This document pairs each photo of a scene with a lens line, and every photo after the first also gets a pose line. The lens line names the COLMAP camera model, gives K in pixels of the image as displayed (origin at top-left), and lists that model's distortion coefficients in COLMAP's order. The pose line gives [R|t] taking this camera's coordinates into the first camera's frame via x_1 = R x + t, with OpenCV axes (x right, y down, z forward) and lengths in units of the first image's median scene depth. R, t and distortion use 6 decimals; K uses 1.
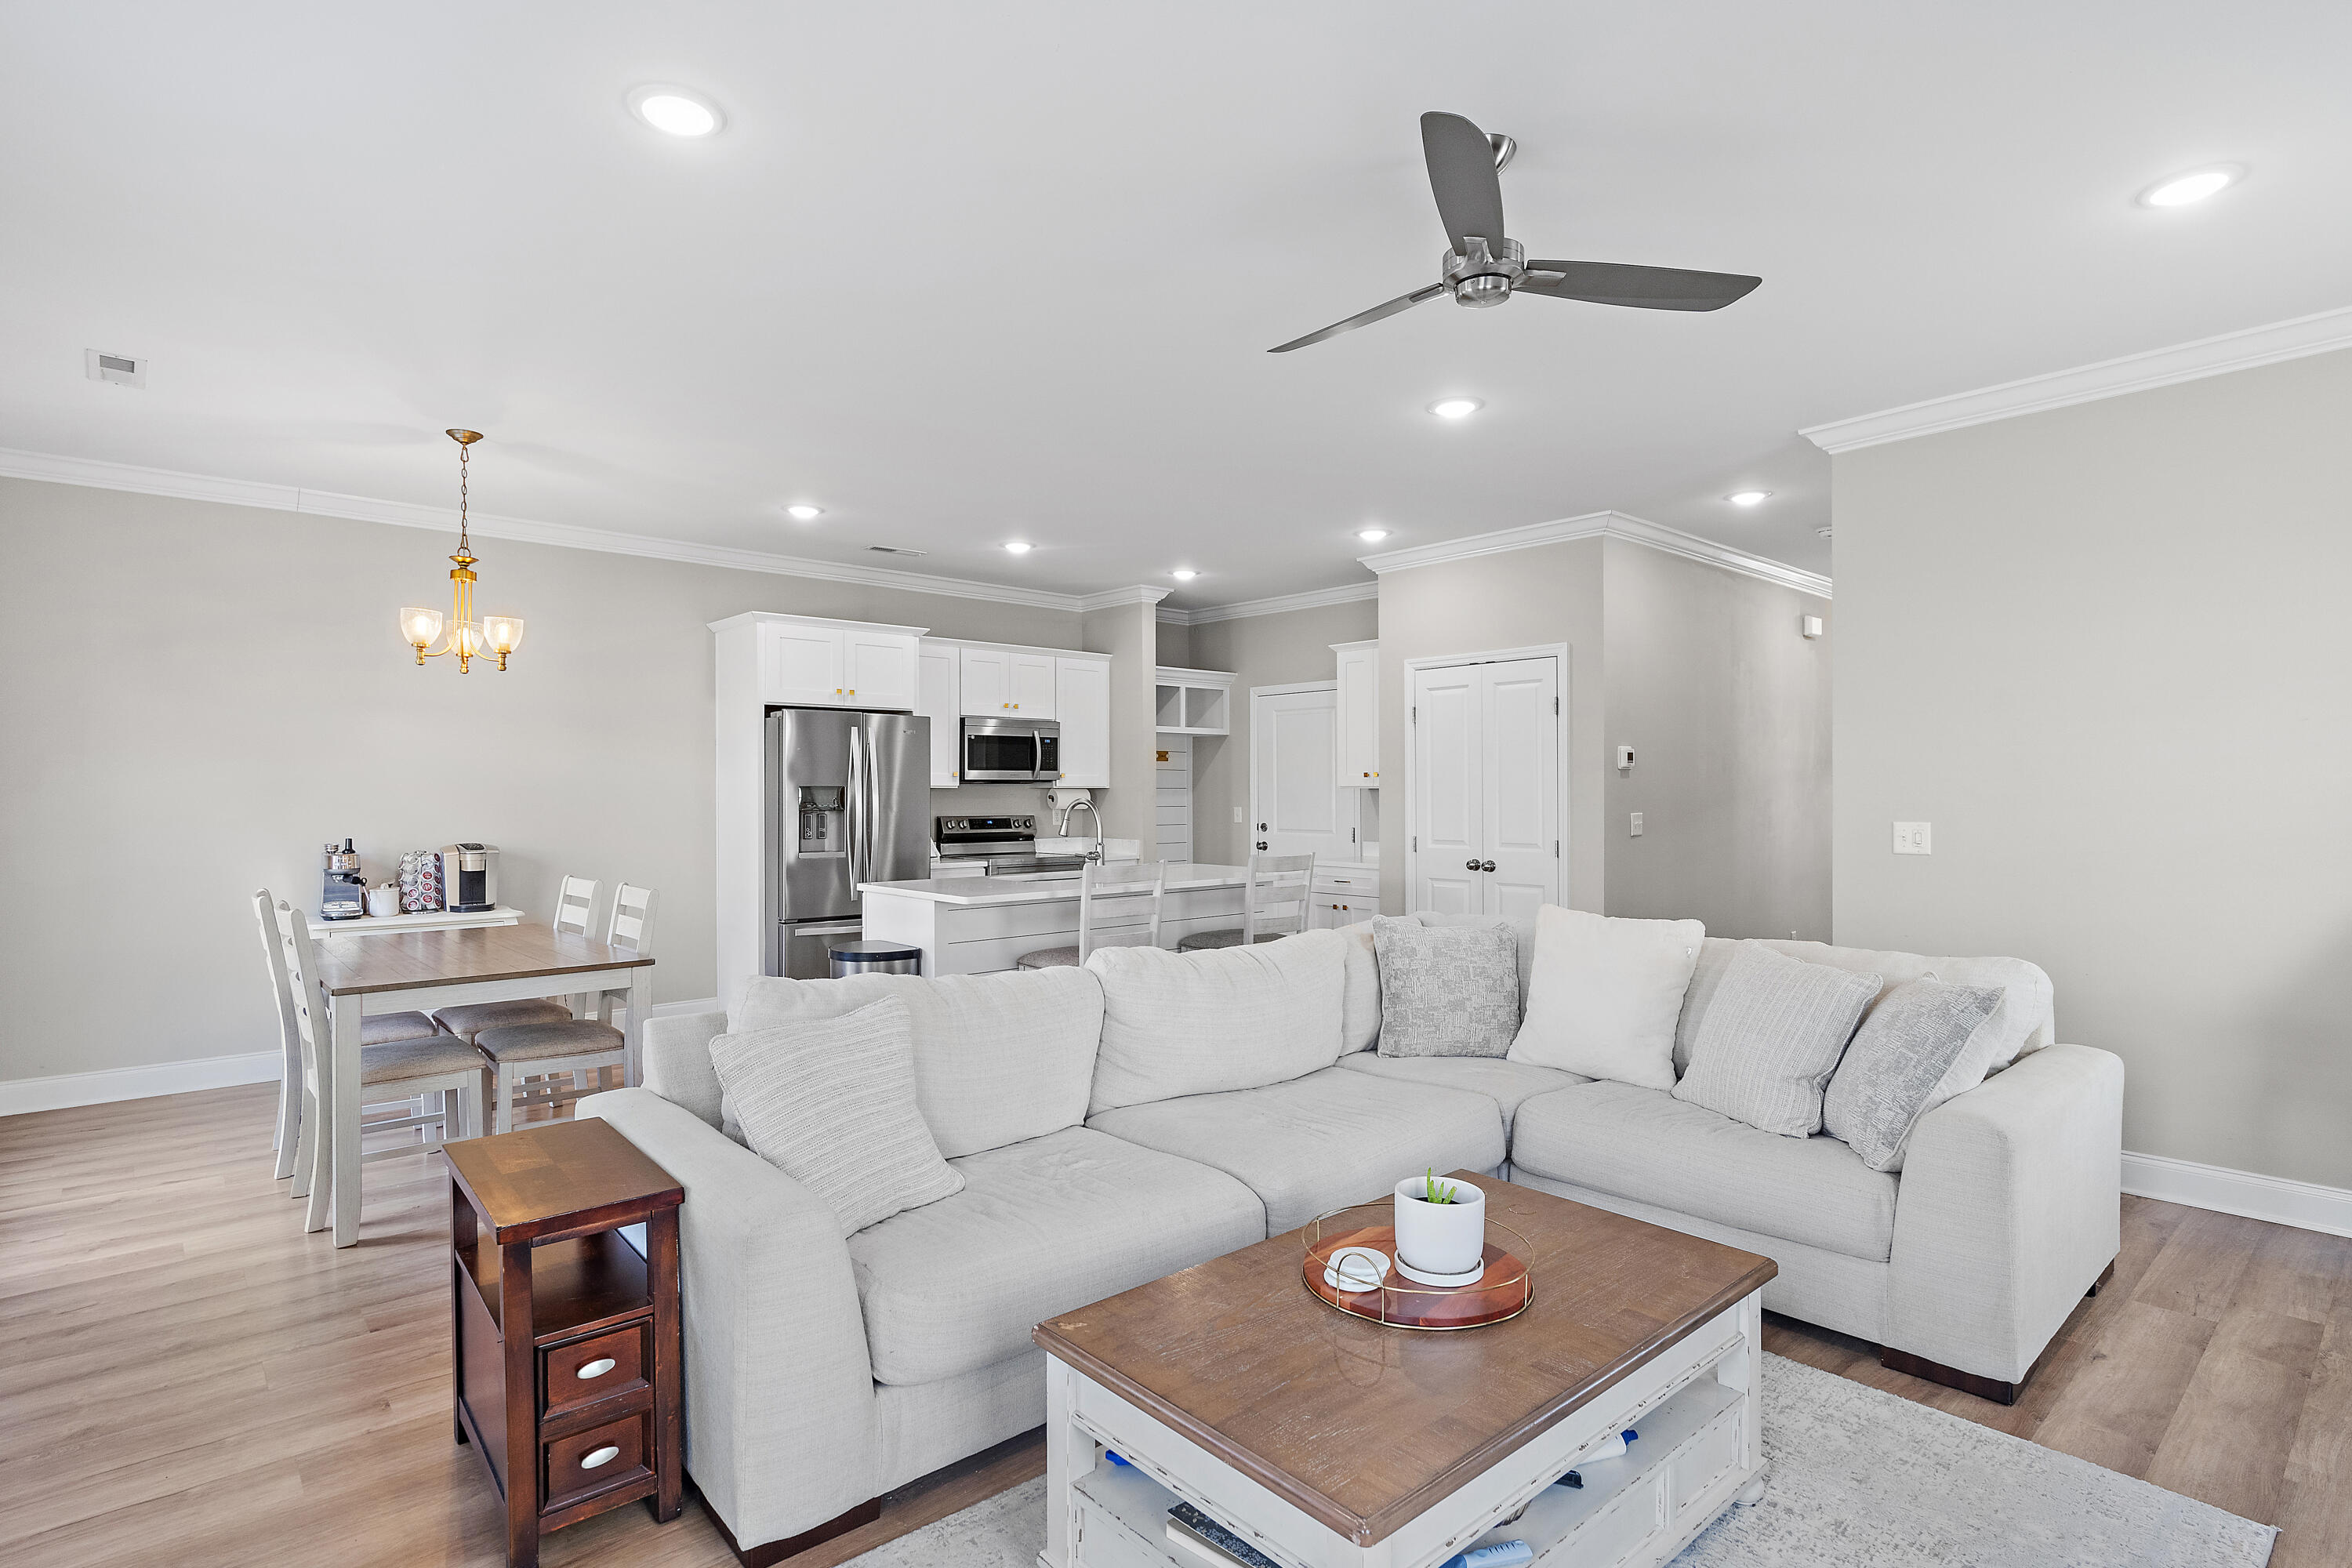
lens RADIAL K [[1164.8, 0, 1163.3], [0, 1164.8, 773.8], [0, 0, 1]] dist [-0.003088, 0.000837]
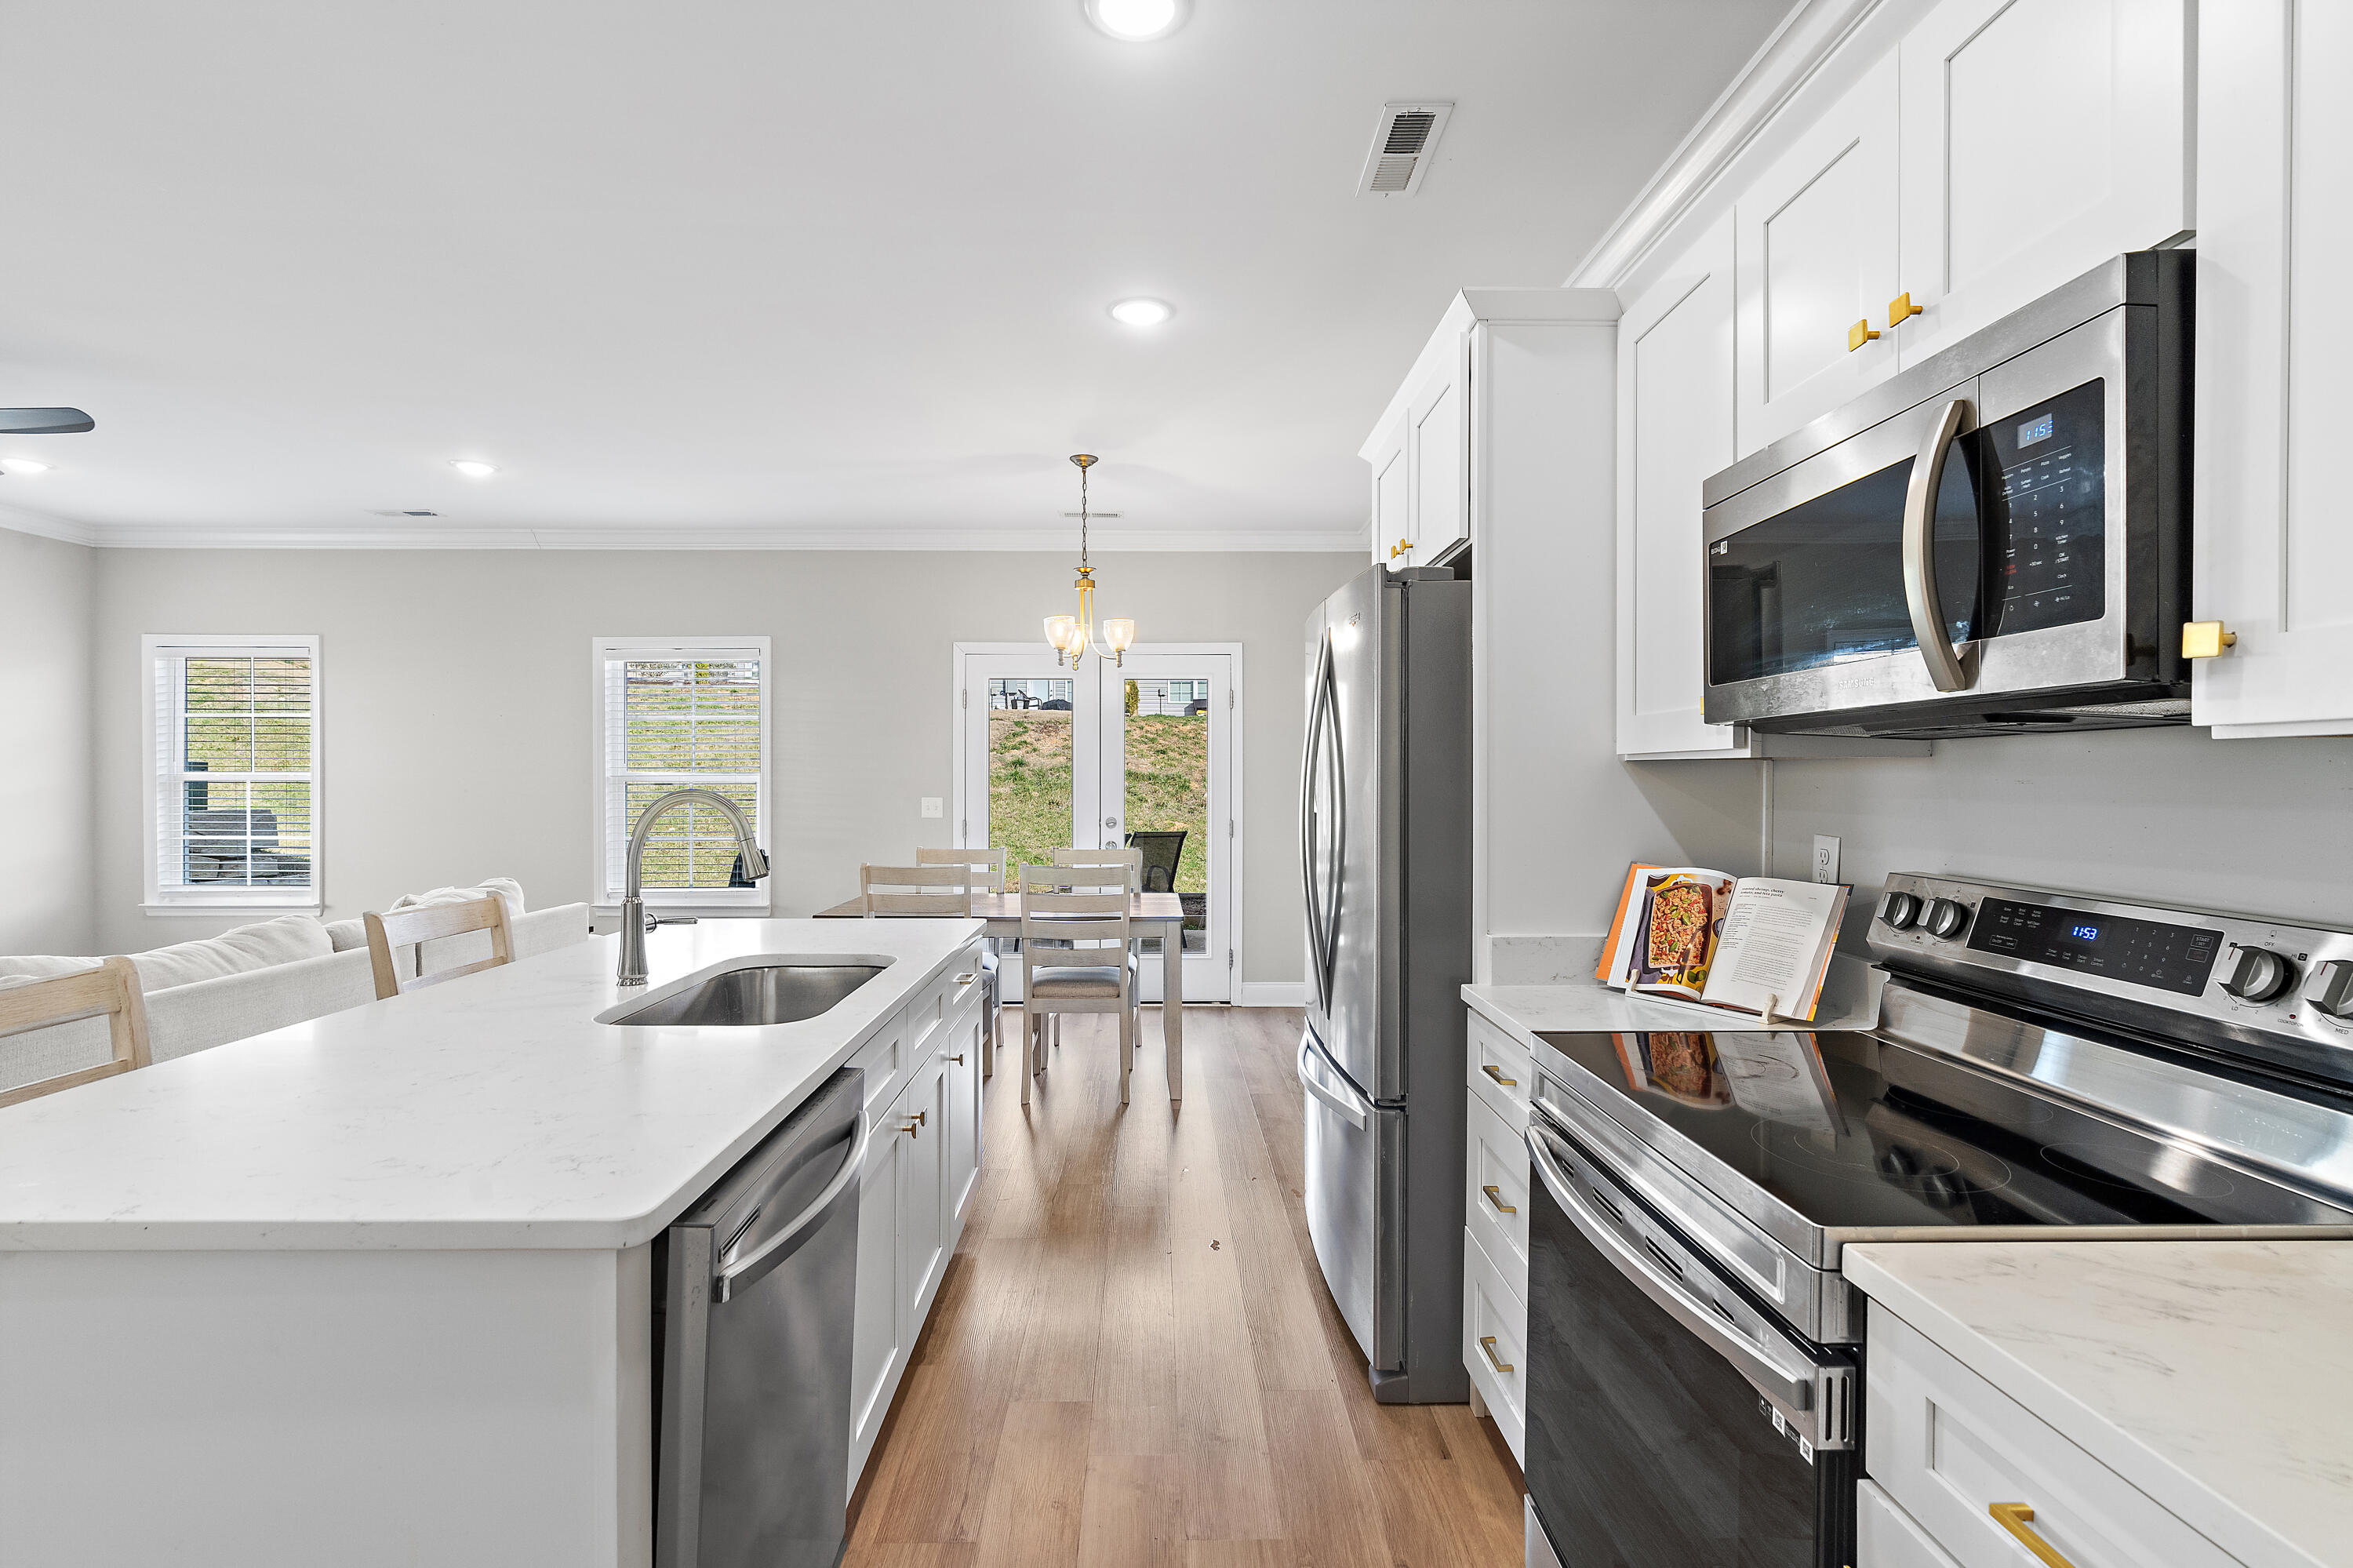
lens RADIAL K [[1075.6, 0, 1176.5], [0, 1075.6, 784.0], [0, 0, 1]] dist [-0.008673, -0.000391]
pose [[-0.647195, 0.005792, -0.762302, 0.080079], [0.013107, 0.999908, -0.003530, 0.016565], [0.762212, -0.012276, -0.647212, 1.022694]]
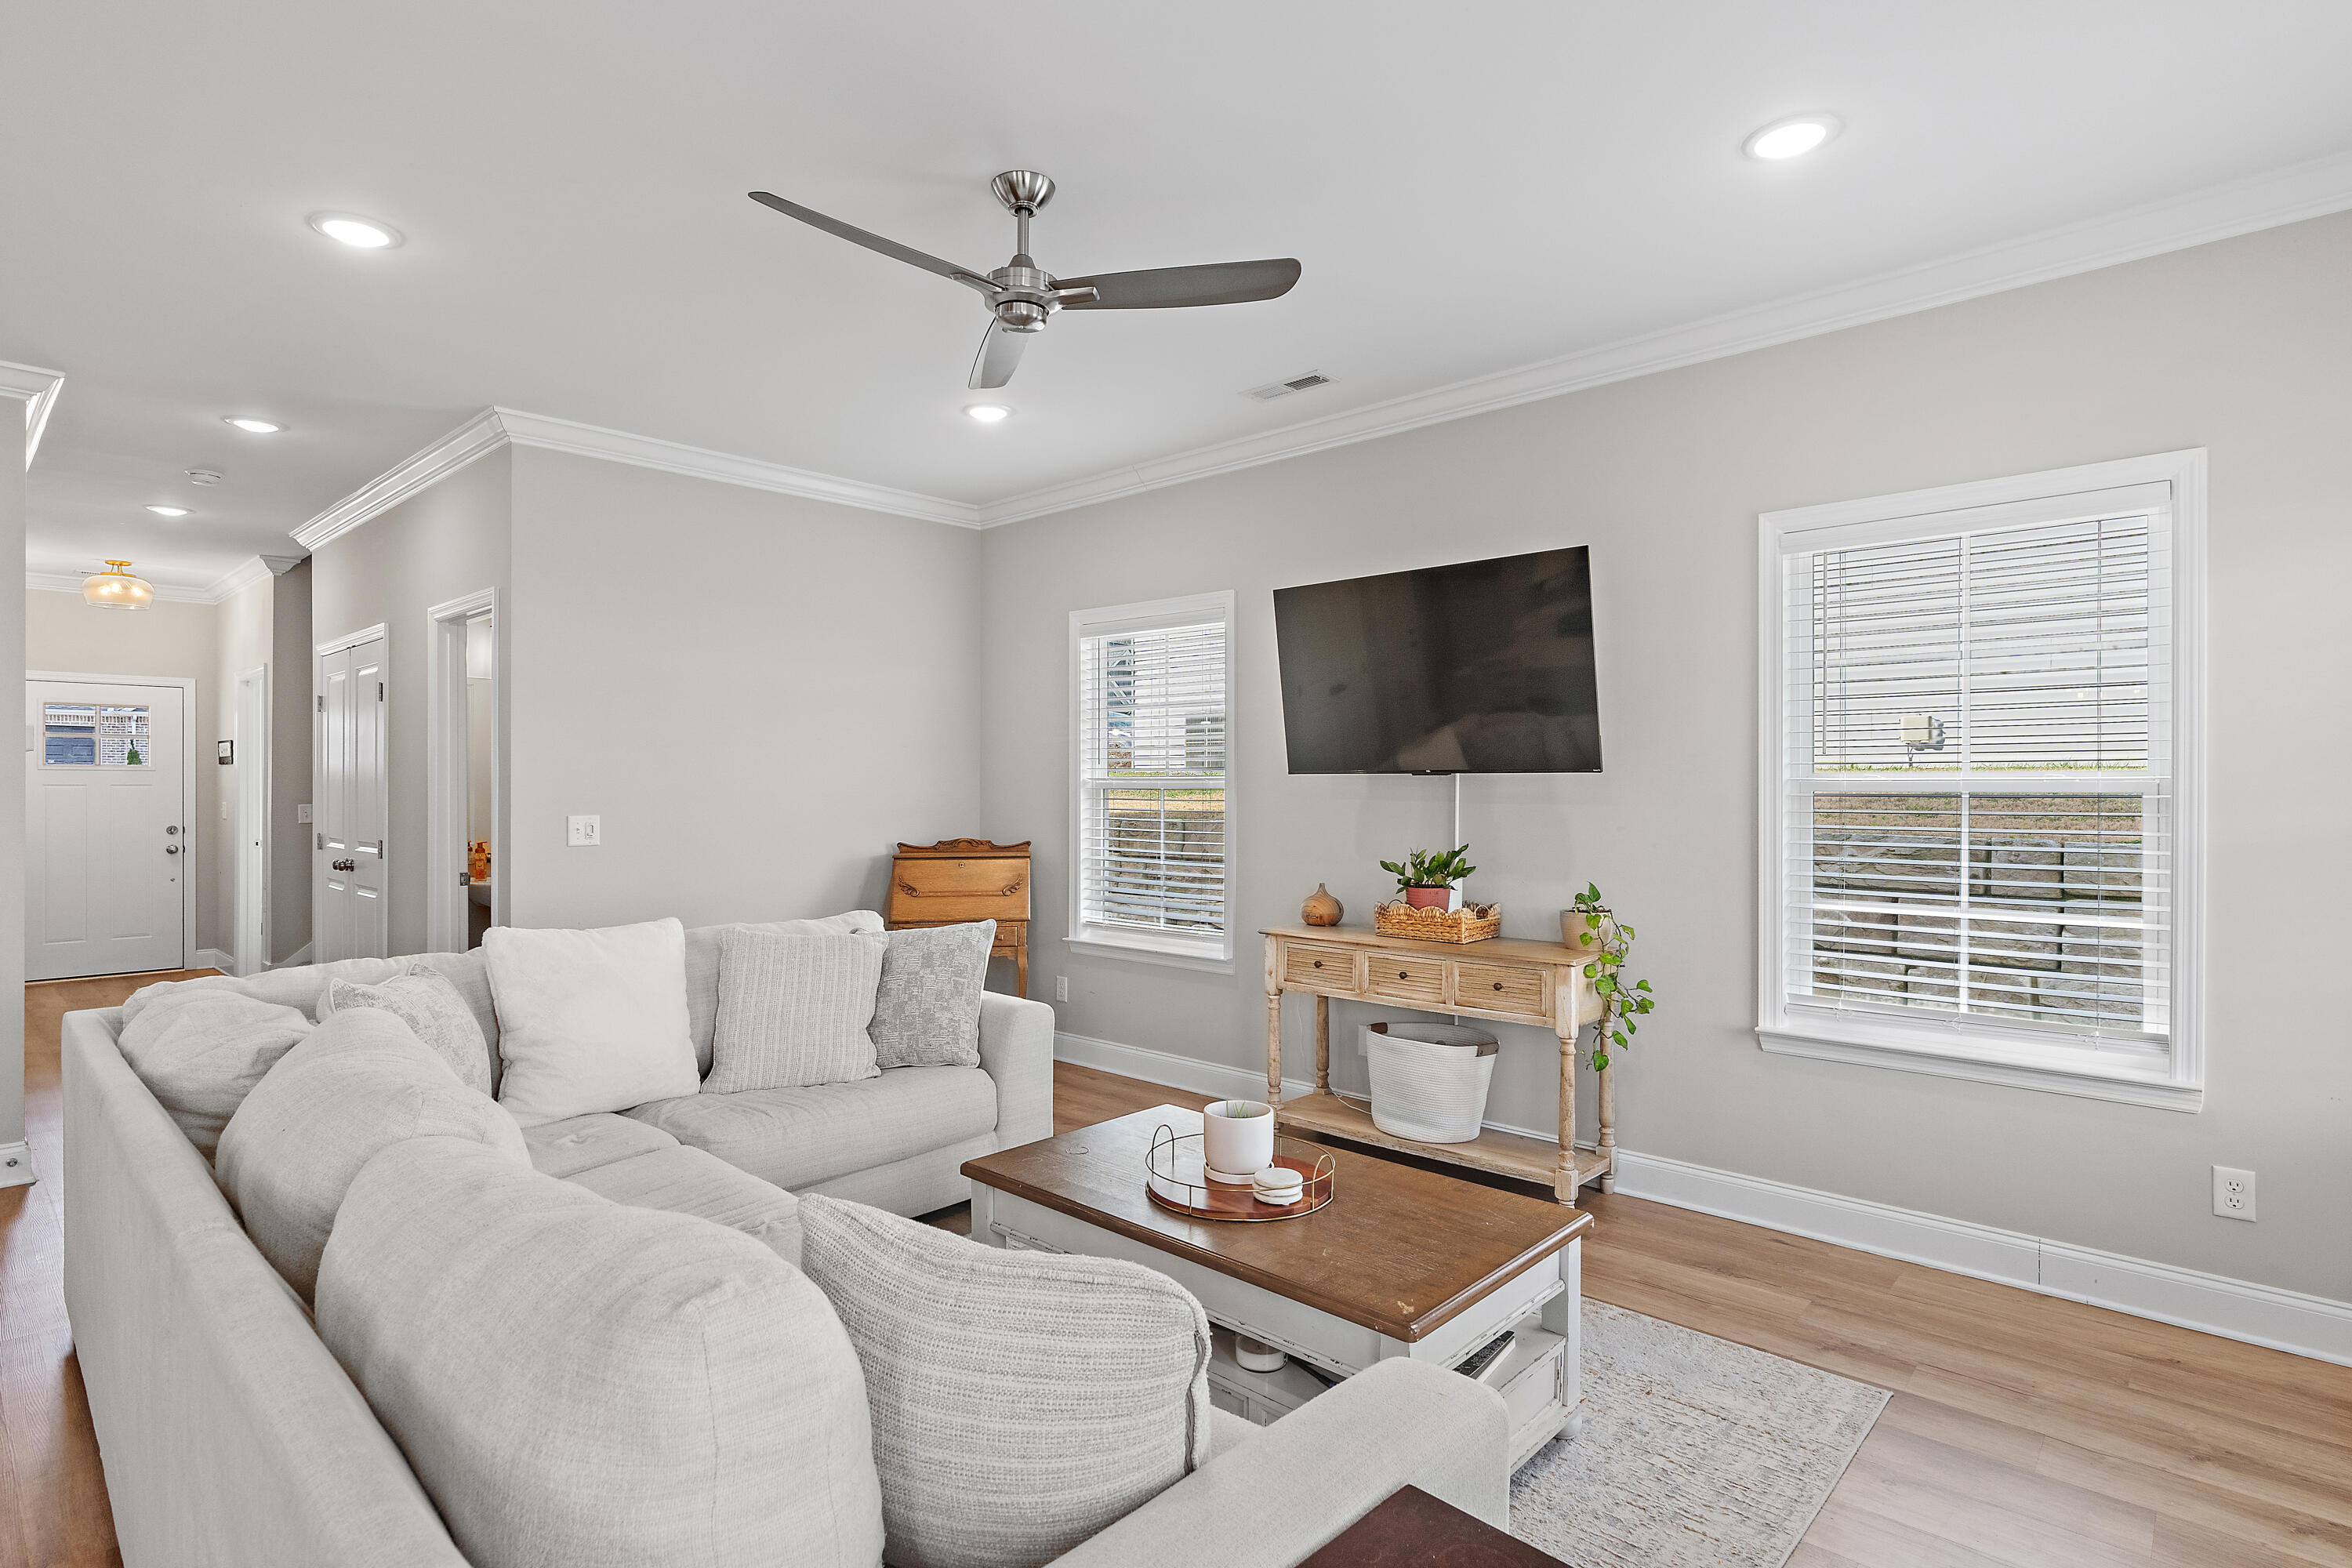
lens RADIAL K [[1182.9, 0, 1163.7], [0, 1182.9, 780.5], [0, 0, 1]] dist [0.004127, 0.001297]
pose [[-0.092950, 0.010312, 0.995617, -0.269389], [-0.018197, 0.999762, -0.012053, 0.007306], [-0.995504, -0.019238, -0.092740, 0.323760]]
